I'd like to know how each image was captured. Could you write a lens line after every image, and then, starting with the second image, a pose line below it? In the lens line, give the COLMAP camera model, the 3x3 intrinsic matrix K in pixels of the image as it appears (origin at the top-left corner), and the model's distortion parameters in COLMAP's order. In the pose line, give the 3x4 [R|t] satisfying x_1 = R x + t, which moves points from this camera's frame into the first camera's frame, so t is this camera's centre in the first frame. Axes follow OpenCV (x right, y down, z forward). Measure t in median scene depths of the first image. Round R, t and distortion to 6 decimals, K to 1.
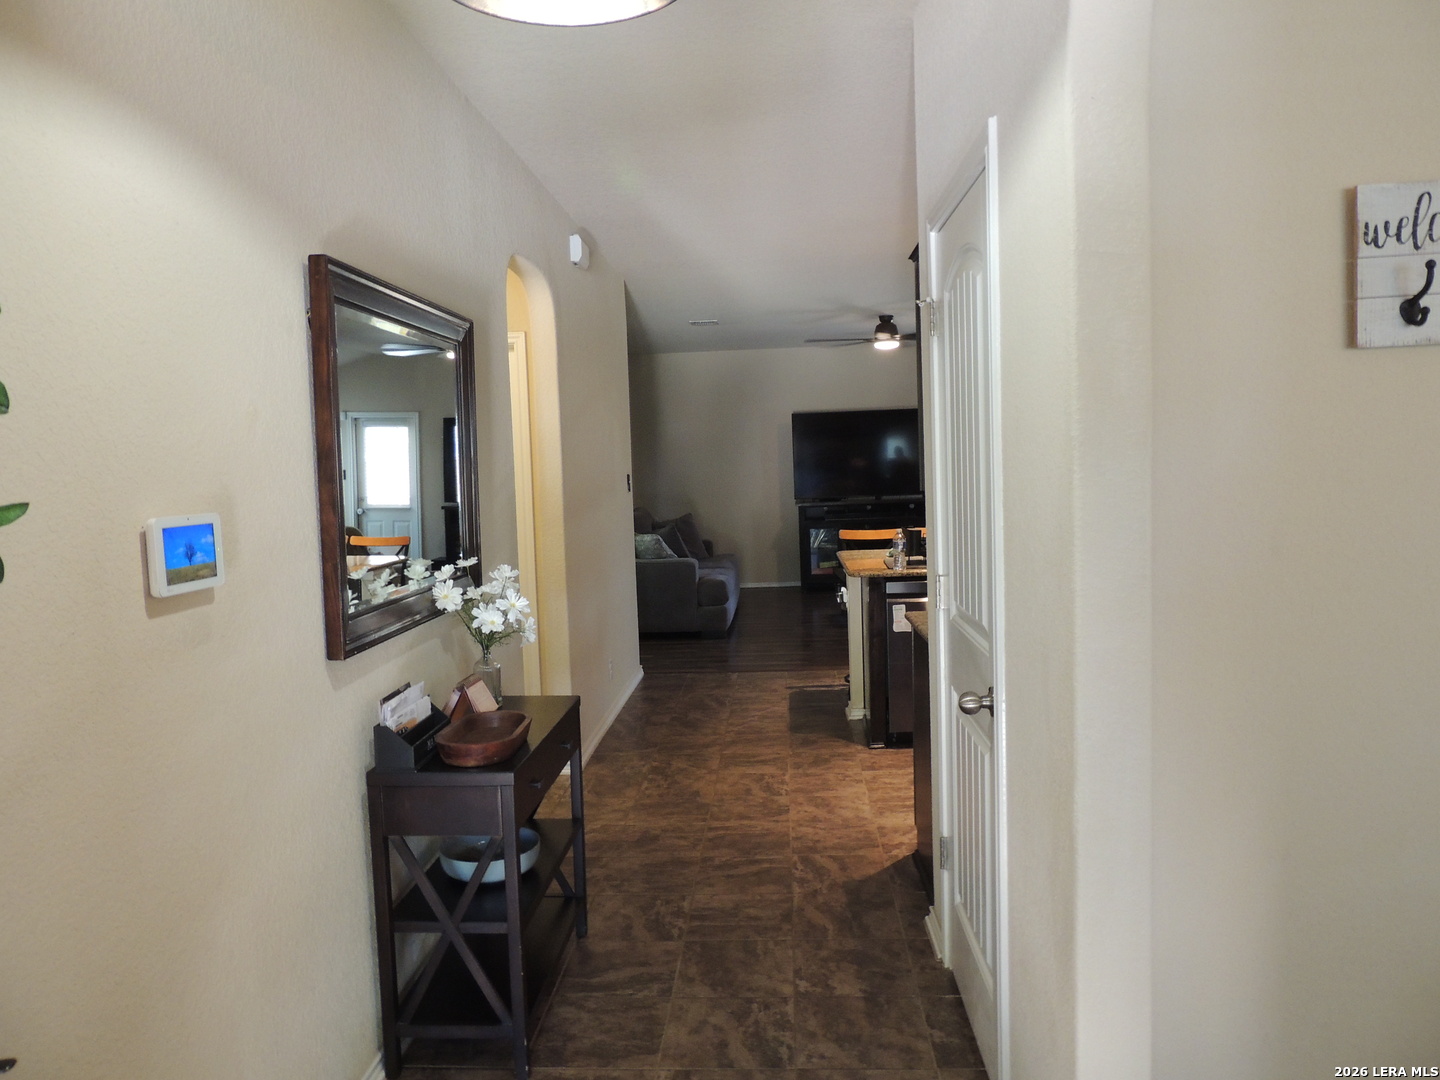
lens RADIAL K [[1024.9, 0, 720.8], [0, 1024.9, 541.4], [0, 0, 1]] dist [-0.021730, 0.004380]
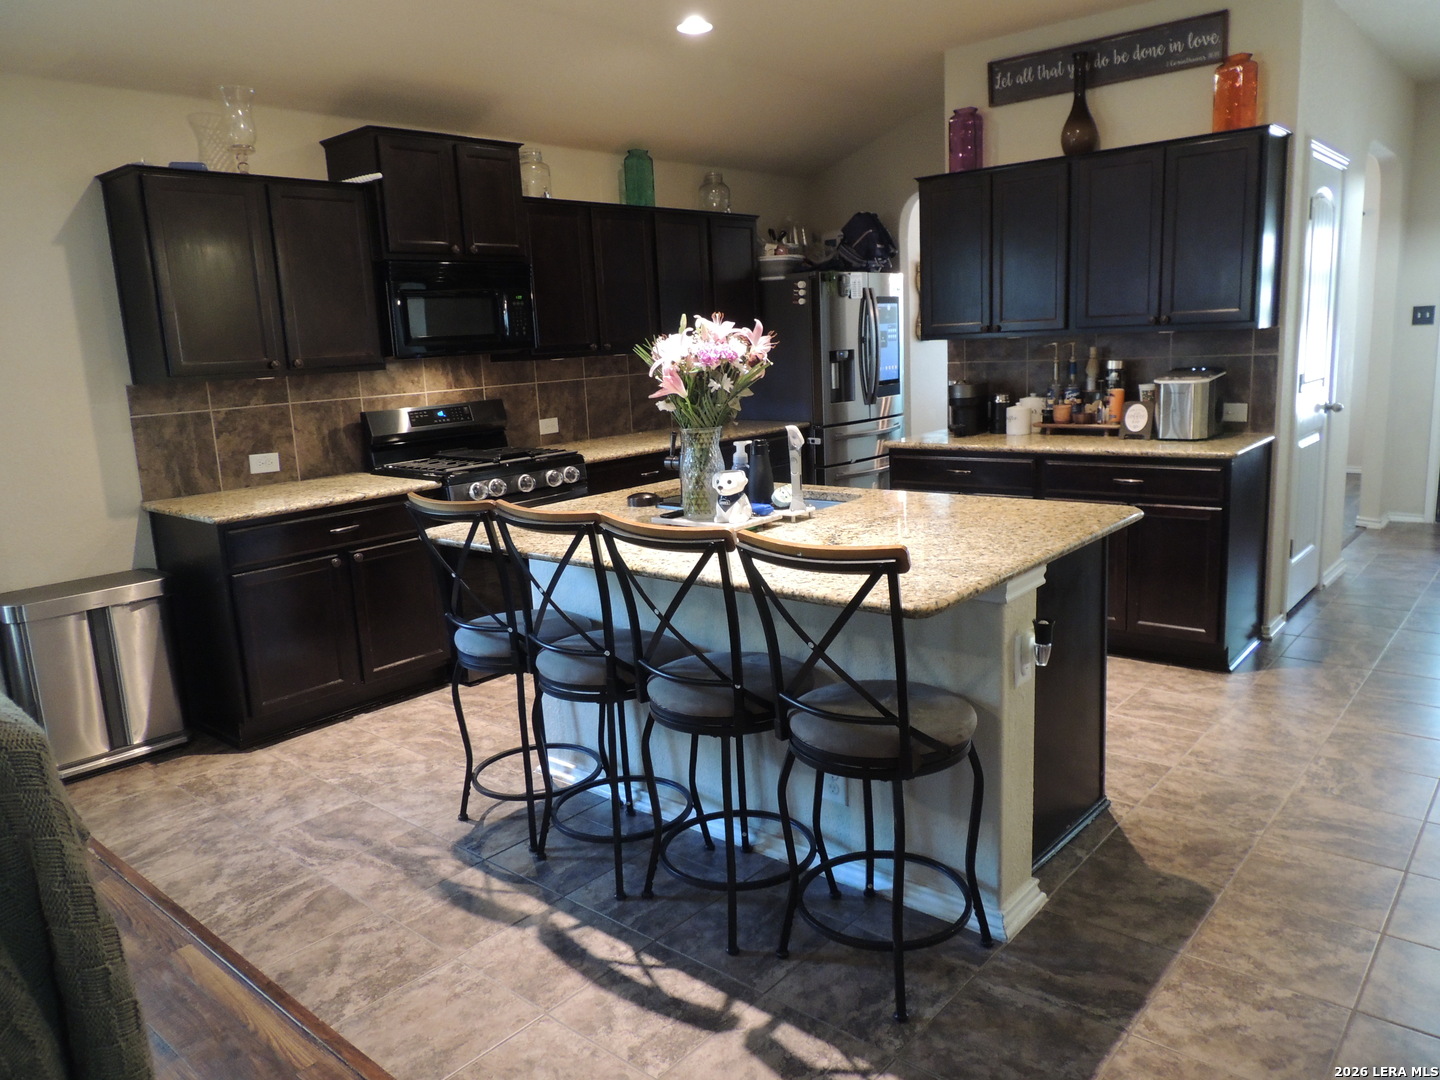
lens RADIAL K [[1023.9, 0, 720.0], [0, 1023.9, 540.0], [0, 0, 1]] dist [-0.019033, -0.005173]
pose [[-0.789471, -0.045341, 0.612111, -0.034164], [0.121108, 0.966155, 0.227765, -0.118237], [-0.601721, 0.253946, -0.757260, 1.735047]]
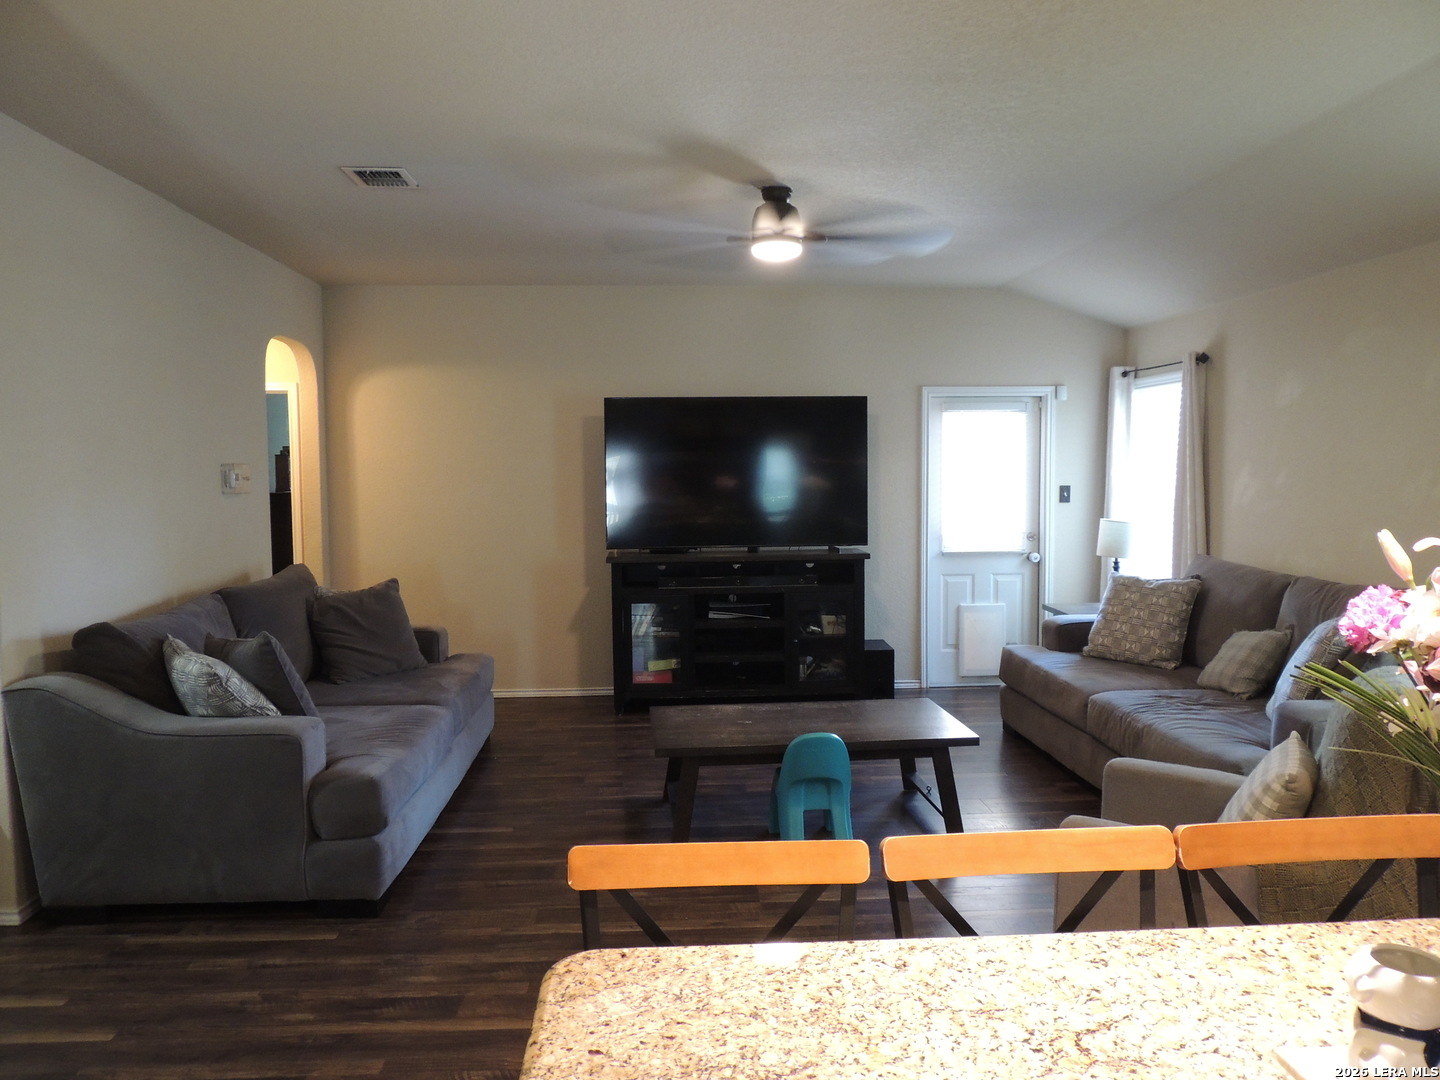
lens RADIAL K [[1024.9, 0, 720.8], [0, 1024.9, 541.4], [0, 0, 1]] dist [-0.021730, 0.004380]
pose [[0.992614, 0.017326, 0.120069, 0.166307], [-0.016522, 0.999834, -0.007688, -0.102348], [-0.120182, 0.005648, 0.992736, 1.075818]]
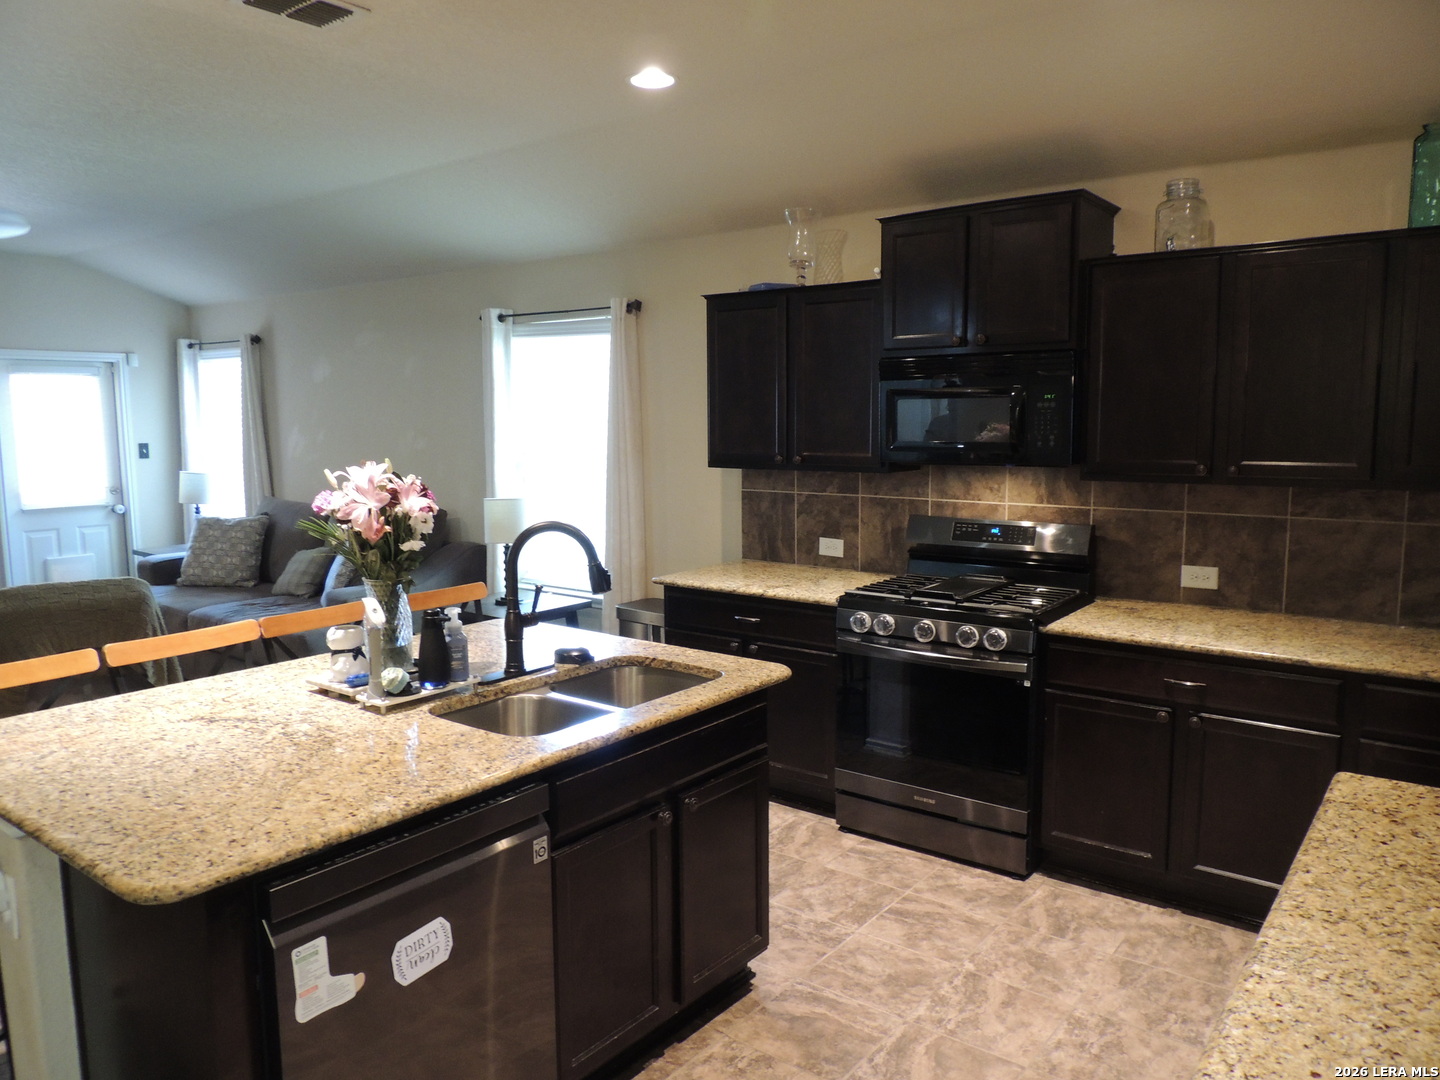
lens RADIAL K [[1024.9, 0, 720.8], [0, 1024.9, 541.4], [0, 0, 1]] dist [-0.021730, 0.004380]
pose [[0.560923, -0.072449, 0.824692, -0.016737], [0.047813, 0.997336, 0.055095, -0.089623], [-0.826486, 0.008527, 0.562892, 0.771869]]
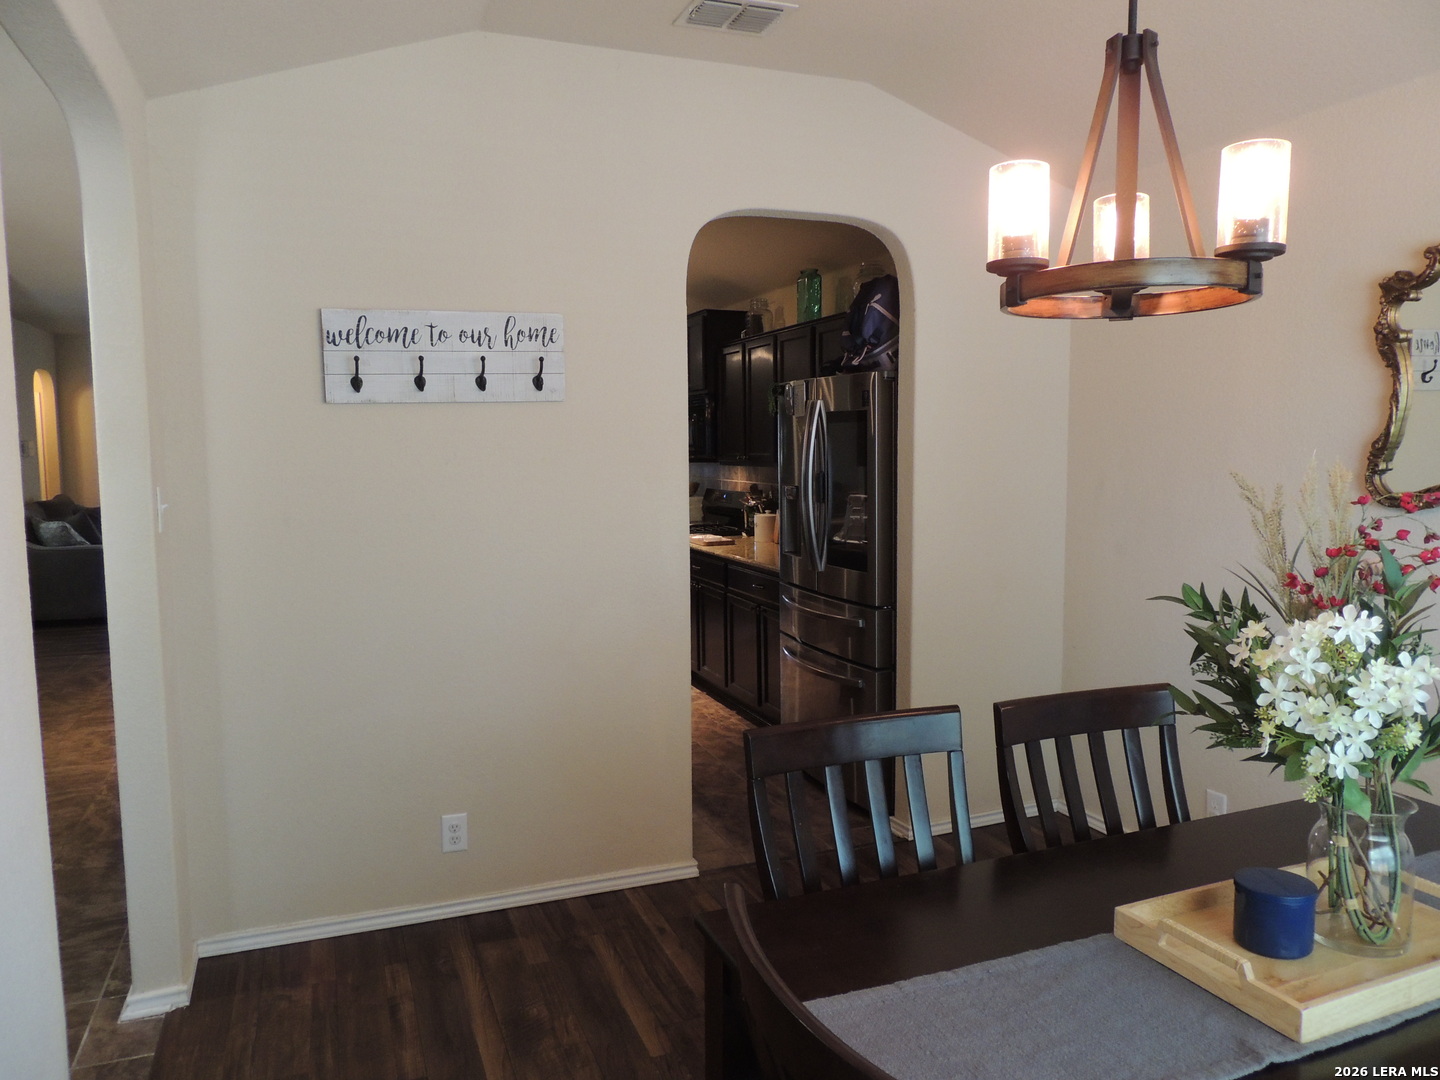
lens RADIAL K [[1024.9, 0, 720.8], [0, 1024.9, 541.4], [0, 0, 1]] dist [-0.021730, 0.004380]
pose [[0.906765, -0.009568, 0.421527, 0.188338], [0.005476, 0.999925, 0.010916, 0.010160], [-0.421600, -0.007590, 0.906750, -0.315395]]
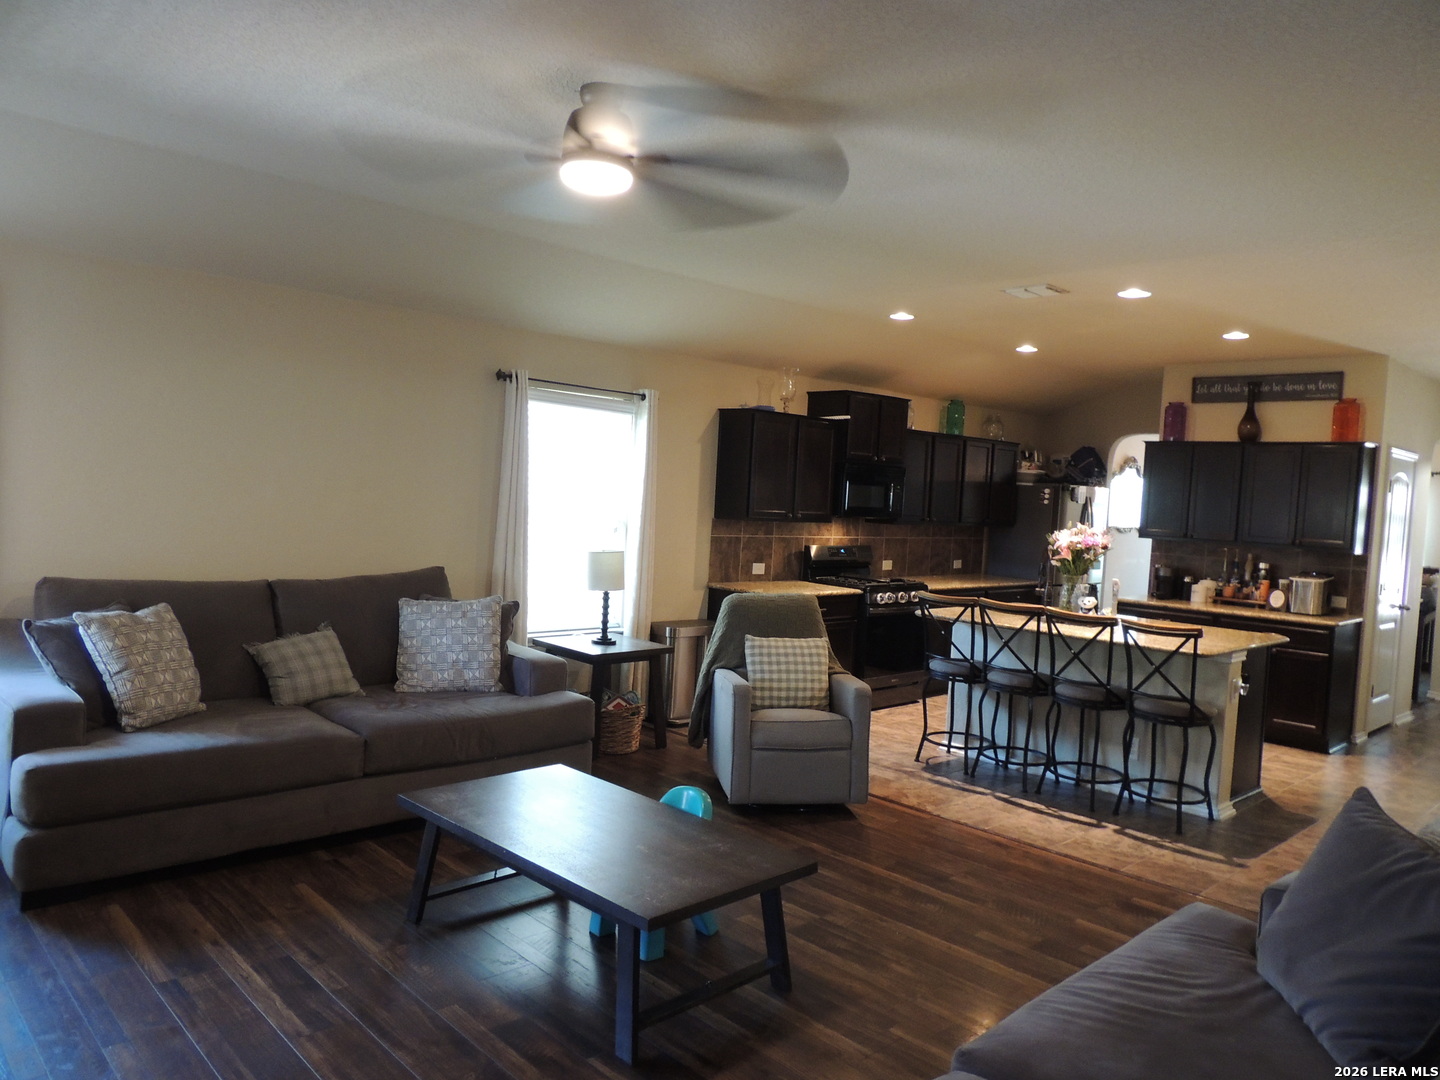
lens RADIAL K [[1023.9, 0, 720.0], [0, 1023.9, 540.0], [0, 0, 1]] dist [-0.019033, -0.005173]
pose [[-0.730448, -0.037522, 0.681937, -0.197775], [0.022329, 0.996644, 0.078755, -0.200503], [-0.682603, 0.072754, -0.727159, 2.496622]]
